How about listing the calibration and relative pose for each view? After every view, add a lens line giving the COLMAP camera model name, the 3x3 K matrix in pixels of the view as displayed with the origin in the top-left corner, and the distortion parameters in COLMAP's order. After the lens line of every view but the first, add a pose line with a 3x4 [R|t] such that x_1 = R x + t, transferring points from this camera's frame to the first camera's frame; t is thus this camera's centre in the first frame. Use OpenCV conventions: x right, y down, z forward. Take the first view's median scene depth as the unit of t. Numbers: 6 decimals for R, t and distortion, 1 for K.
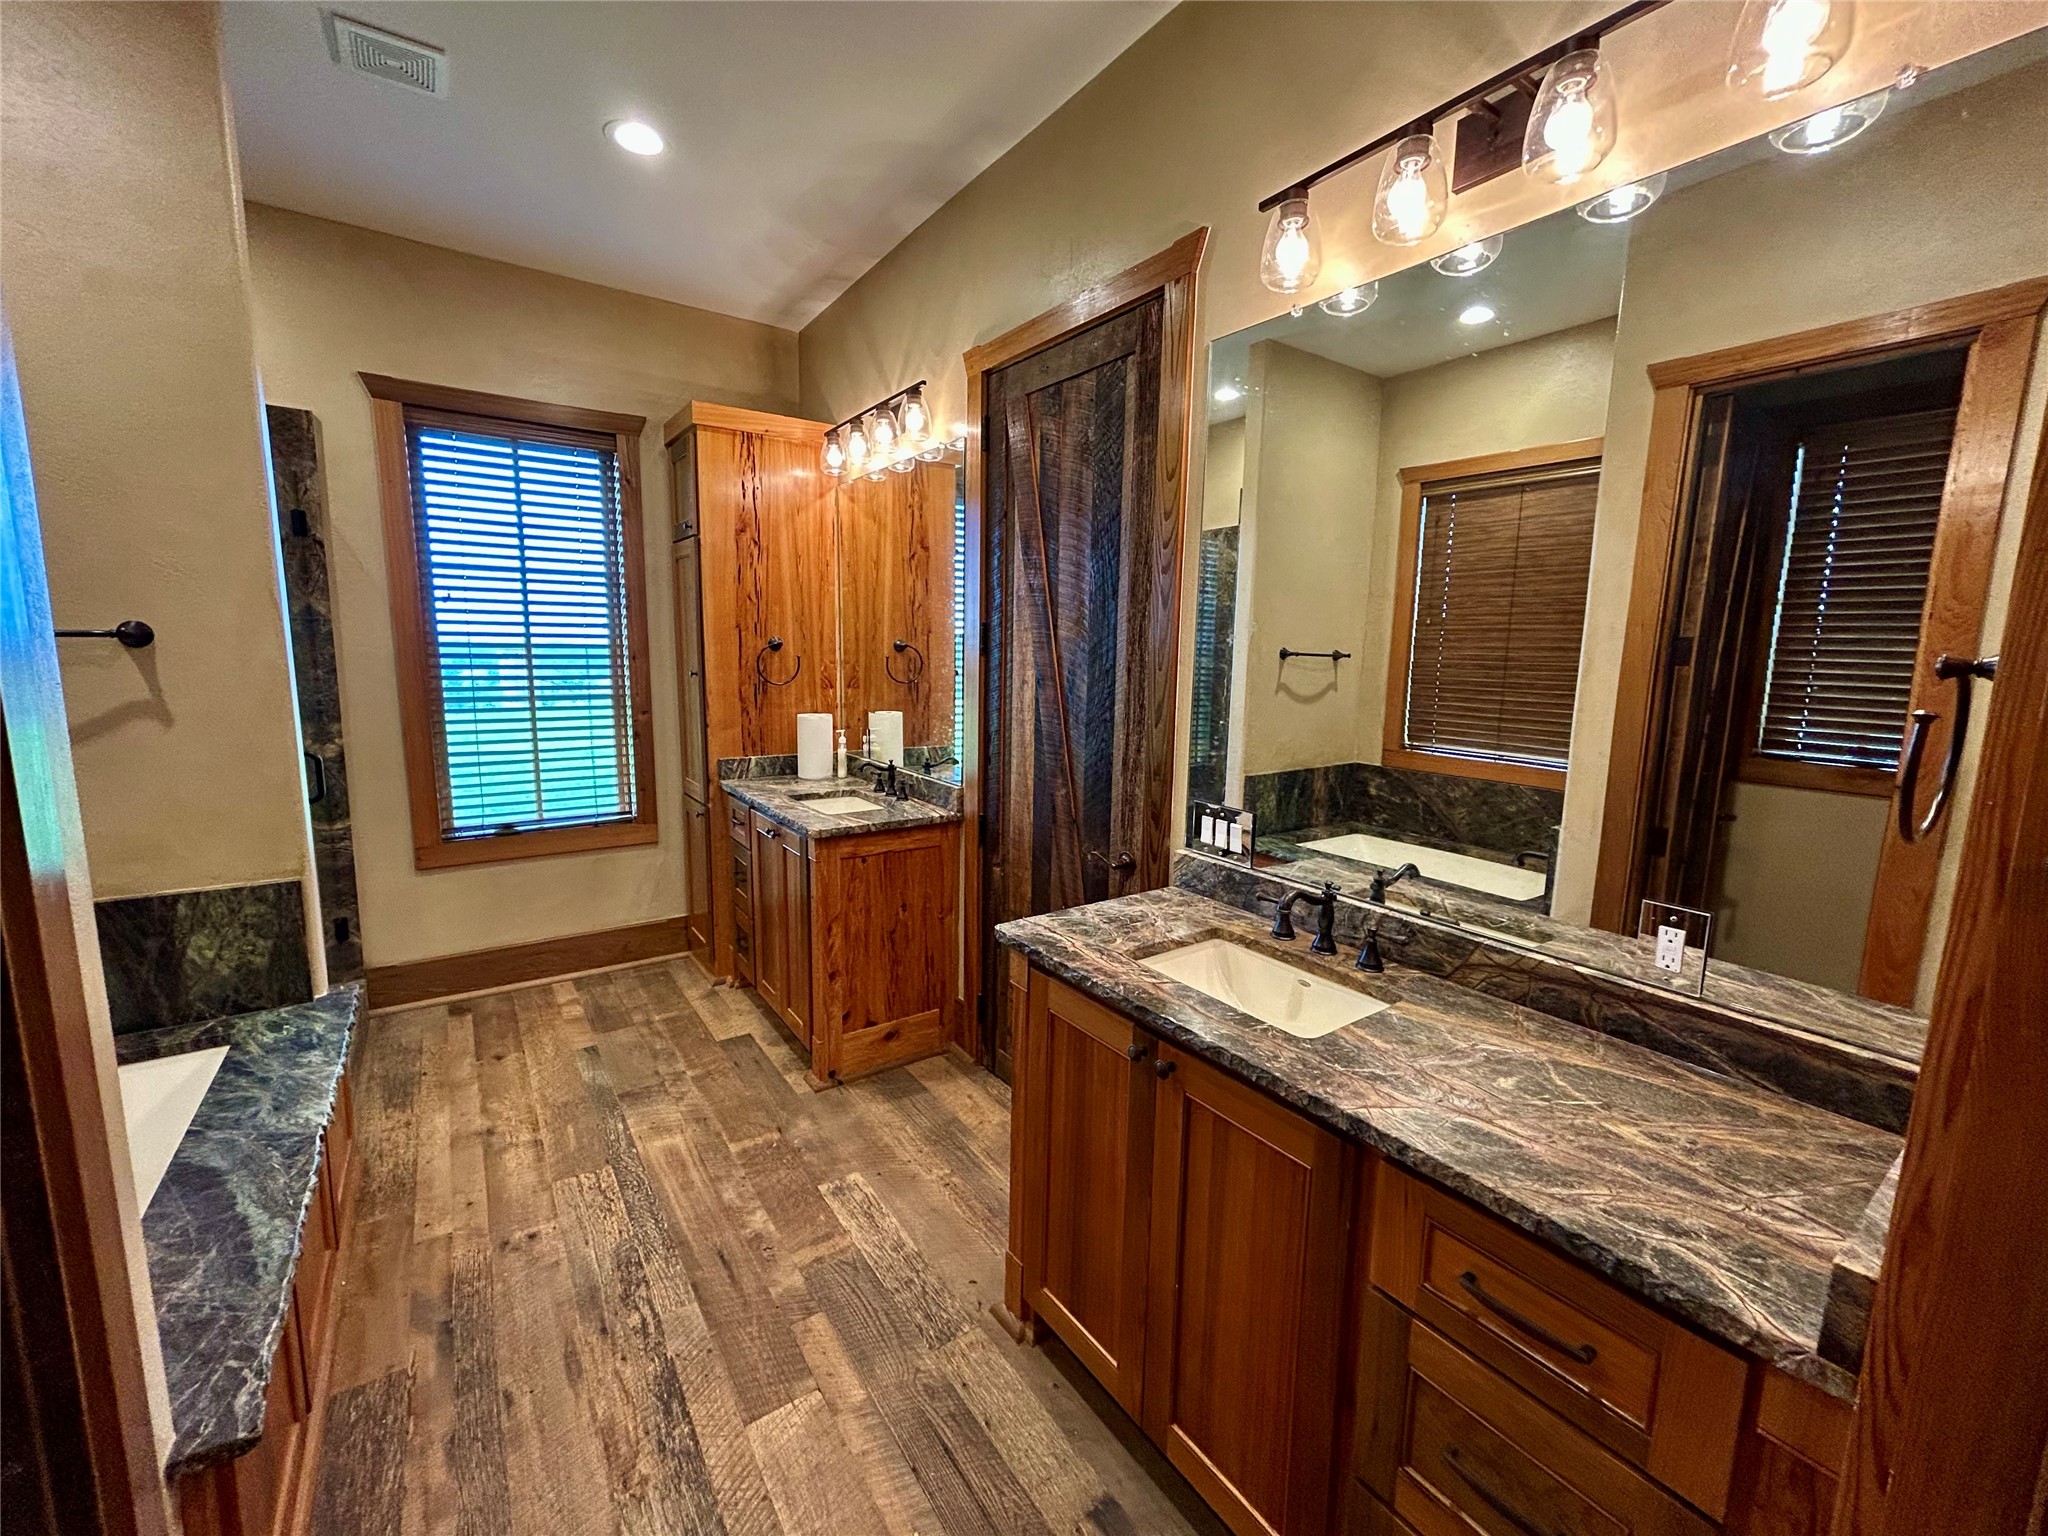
lens RADIAL K [[820.6, 0, 1025.6], [0, 820.6, 764.2], [0, 0, 1]] dist [-0.001149, -0.000013]
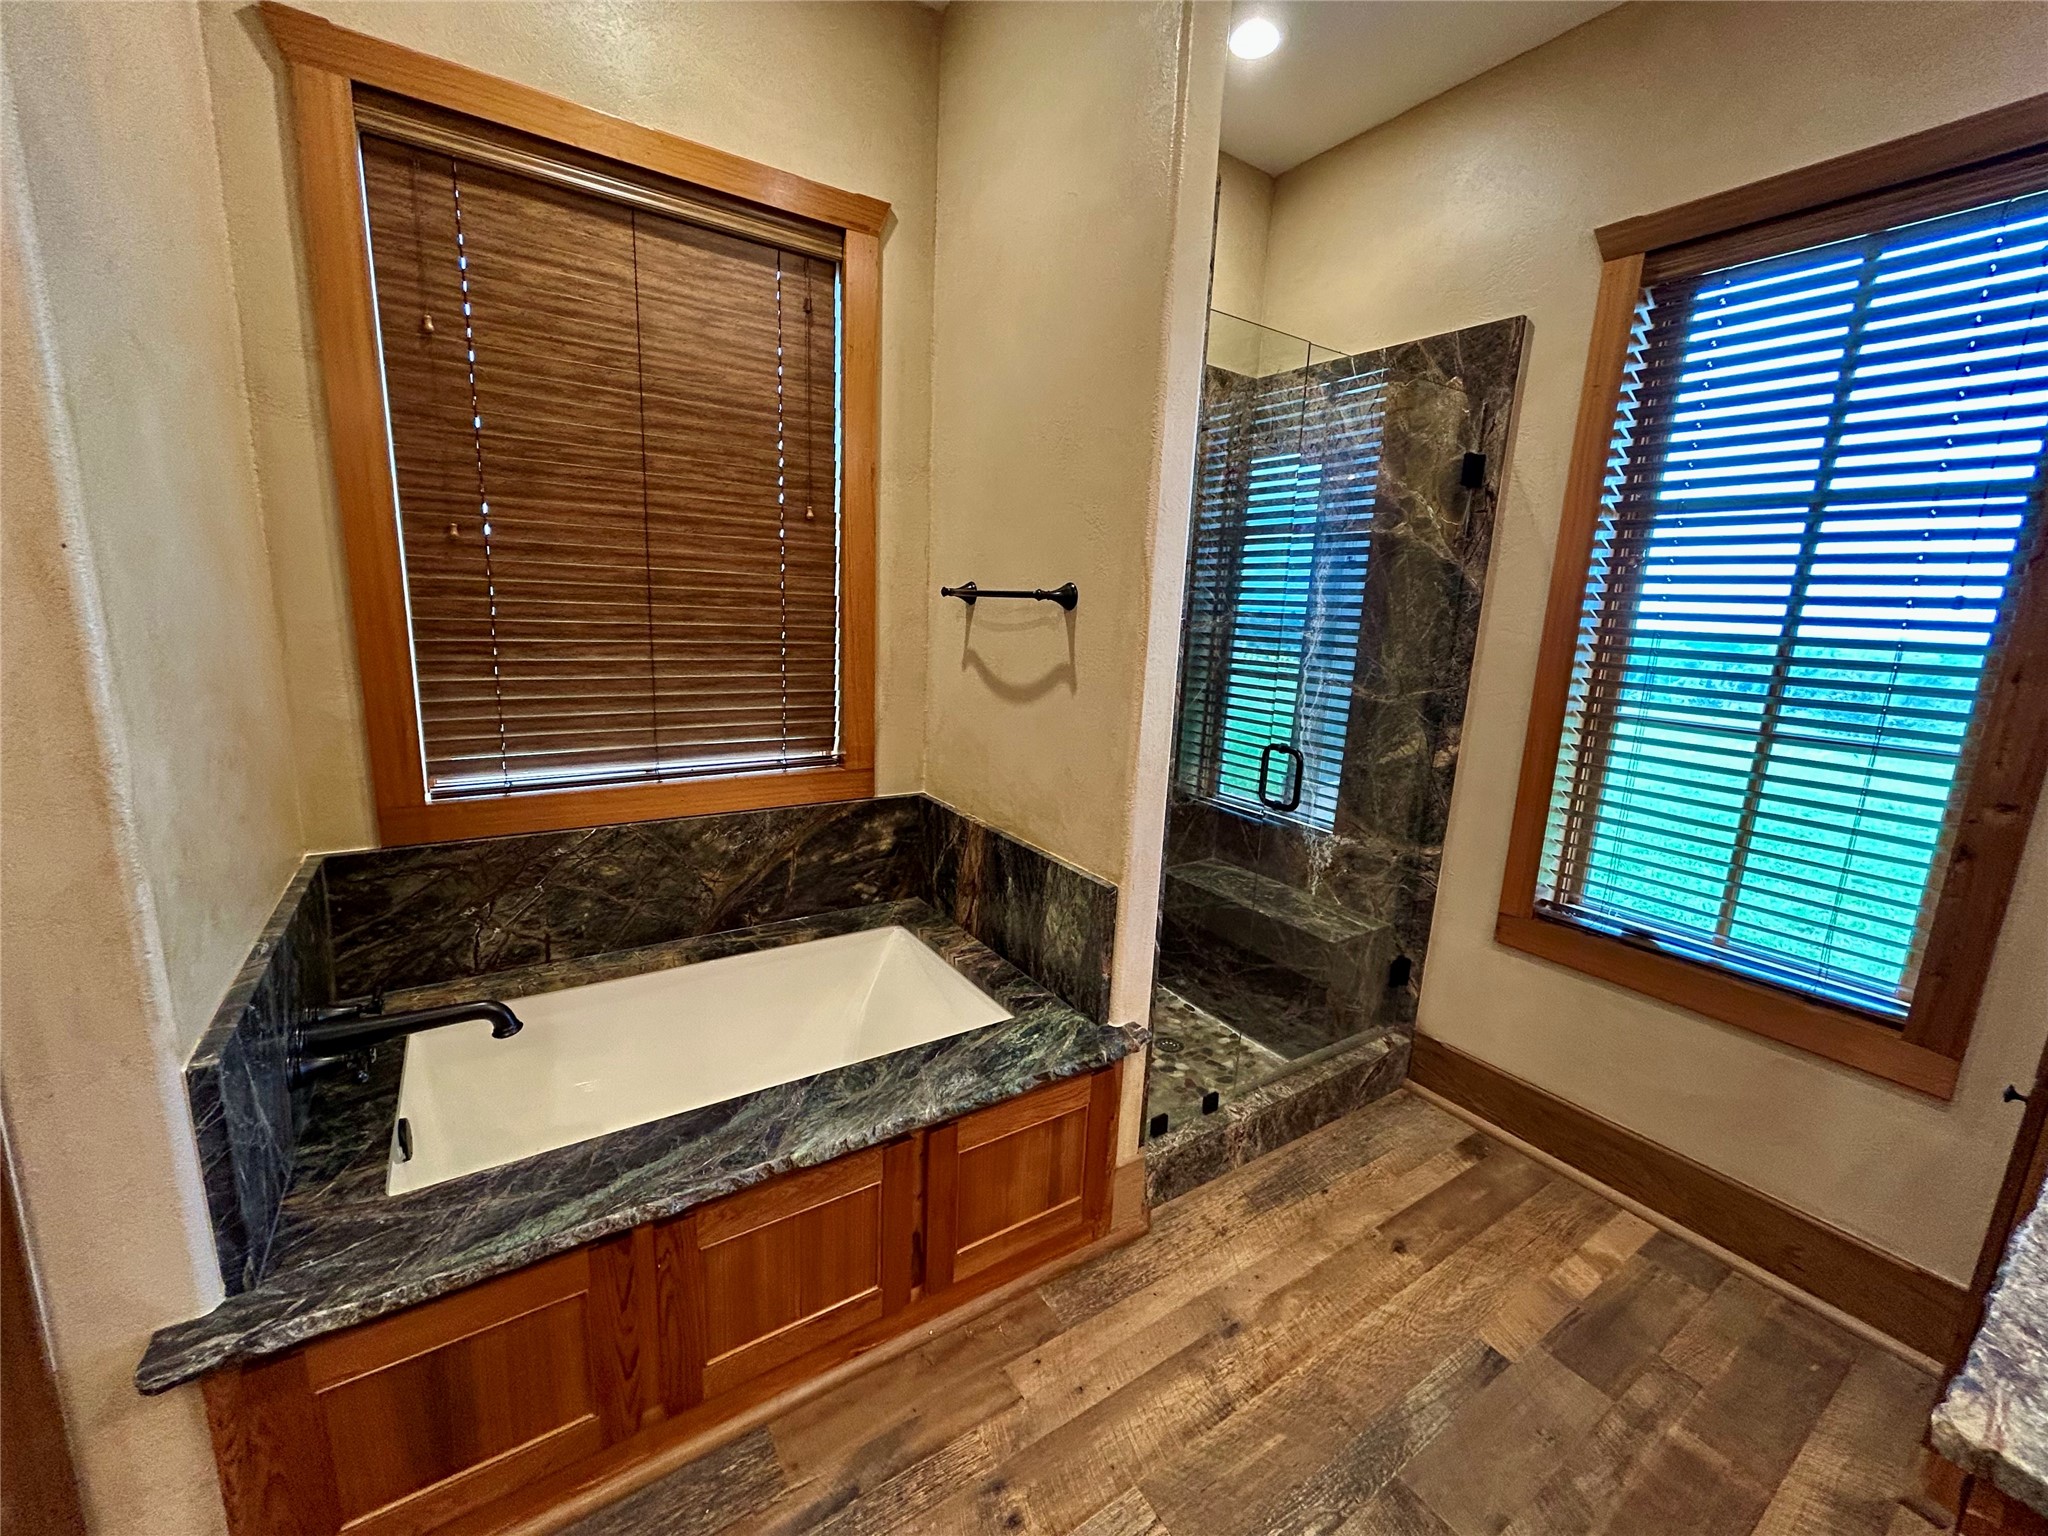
lens RADIAL K [[823.8, 0, 1022.6], [0, 823.8, 760.5], [0, 0, 1]] dist [-0.003909, 0.000093]
pose [[-0.027403, 0.180454, -0.983202, -0.056044], [-0.189218, 0.964853, 0.182360, -0.100808], [0.981553, 0.191037, 0.007705, 0.711427]]
